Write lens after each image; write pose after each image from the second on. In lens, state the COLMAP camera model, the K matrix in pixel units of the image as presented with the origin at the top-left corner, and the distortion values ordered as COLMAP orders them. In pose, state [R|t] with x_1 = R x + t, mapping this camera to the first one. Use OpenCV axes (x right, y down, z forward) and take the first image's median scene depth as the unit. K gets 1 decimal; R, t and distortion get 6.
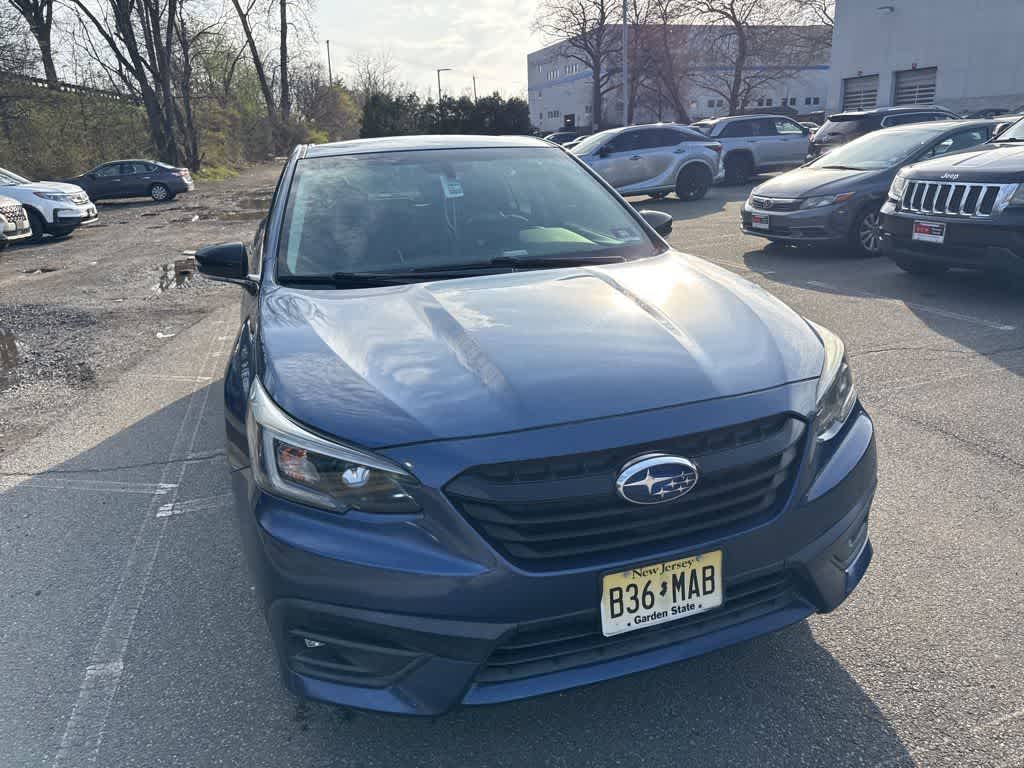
lens RADIAL K [[725.8, 0, 517.8], [0, 725.8, 369.6], [0, 0, 1]] dist [0.031480, -0.033741]
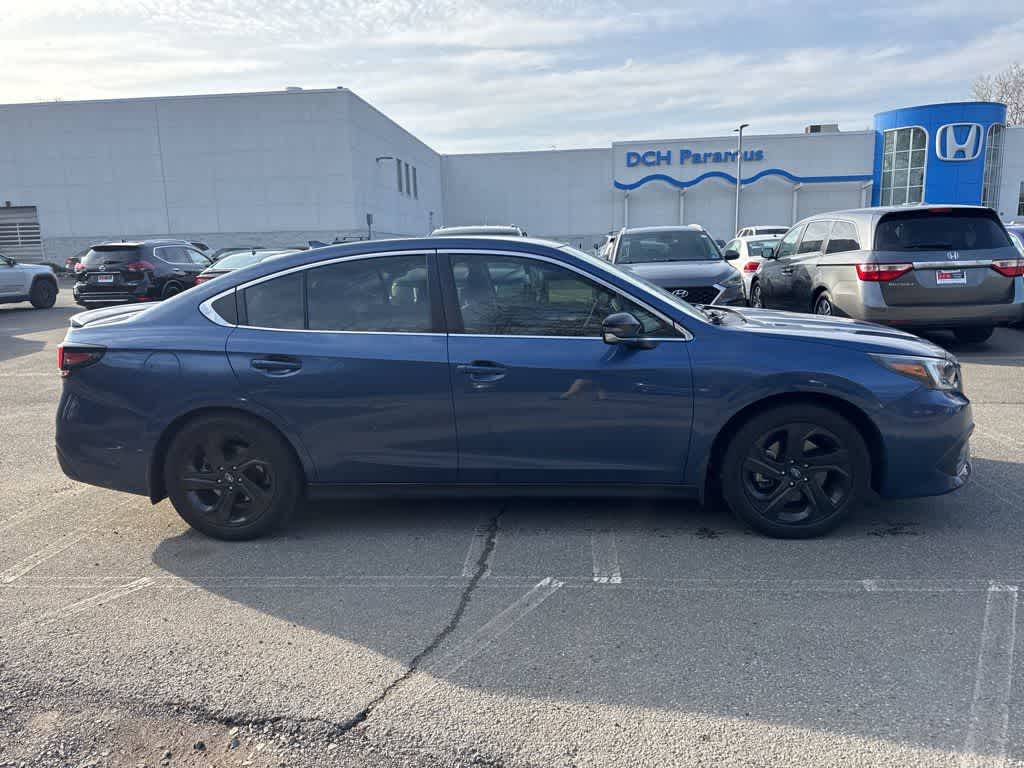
lens RADIAL K [[725.8, 0, 514.7], [0, 725.8, 373.5], [0, 0, 1]] dist [0.031480, -0.033741]
pose [[0.385970, -0.124955, 0.914010, -0.526321], [0.284369, 0.958652, 0.010975, -0.047096], [-0.877589, 0.255680, 0.405544, 0.238798]]
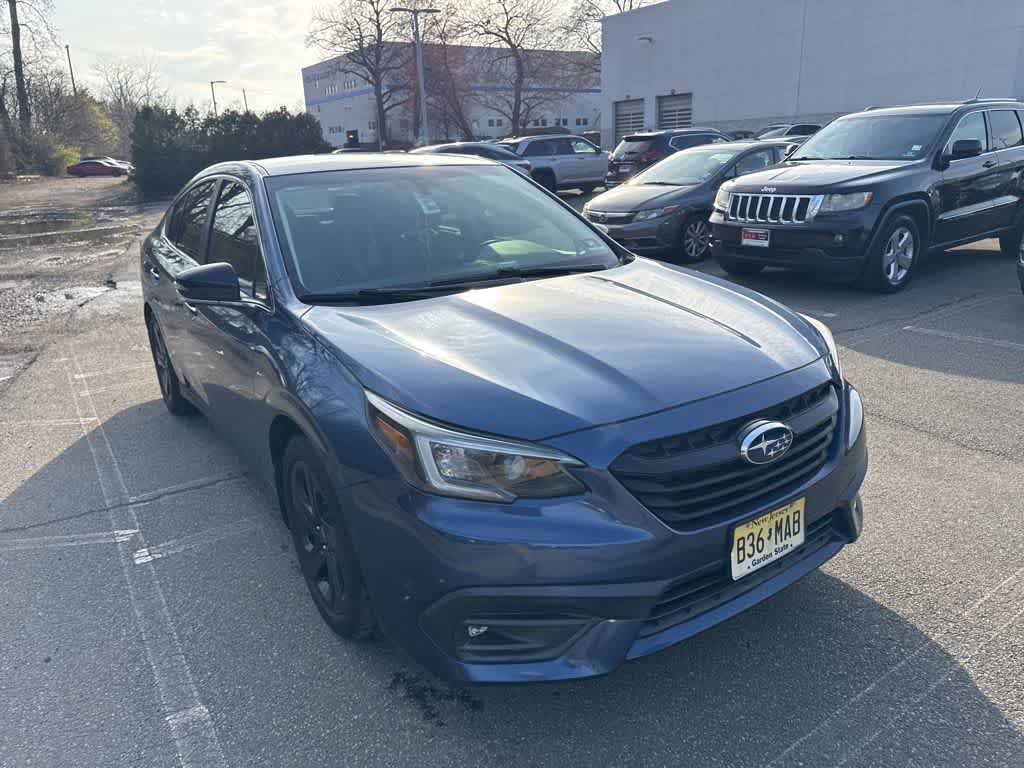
lens RADIAL K [[725.8, 0, 515.8], [0, 725.8, 383.5], [0, 0, 1]] dist [0.031480, -0.033741]
pose [[0.959900, -0.081133, 0.268346, -0.097018], [0.082243, 0.996587, 0.007119, 0.002388], [-0.268008, 0.015236, 0.963296, -0.008285]]
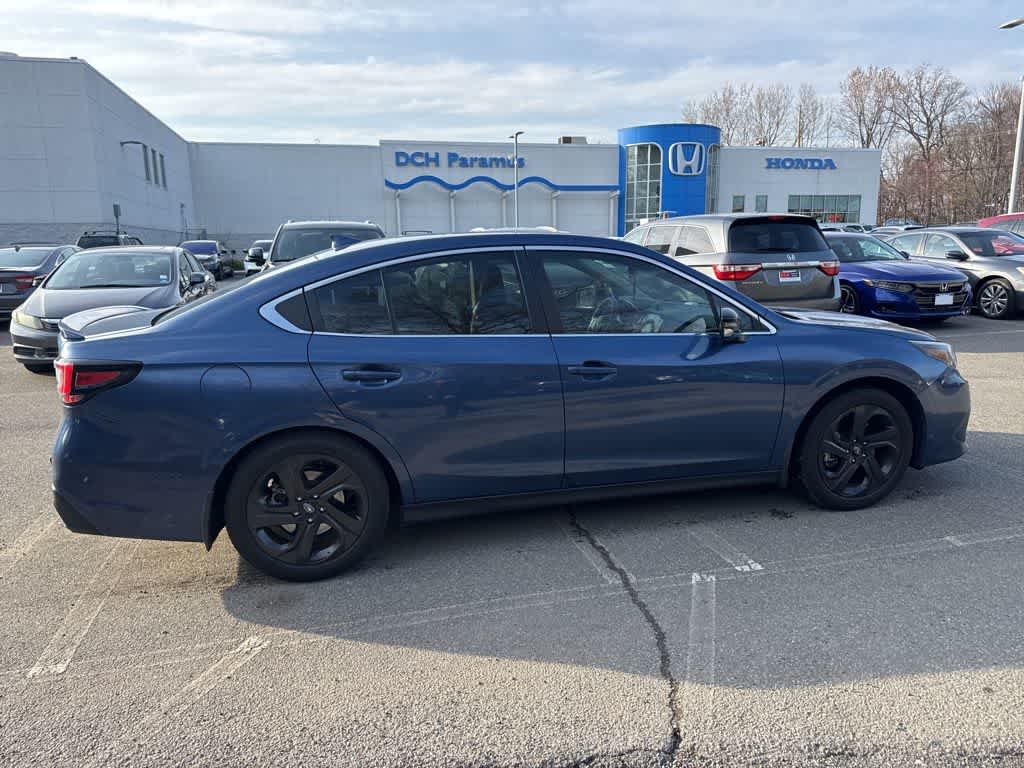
lens RADIAL K [[725.8, 0, 513.7], [0, 725.8, 385.7], [0, 0, 1]] dist [0.031480, -0.033741]
pose [[0.062490, -0.150469, 0.986638, -0.555339], [0.308396, 0.943103, 0.124297, -0.105232], [-0.949203, 0.296507, 0.105338, 0.424114]]
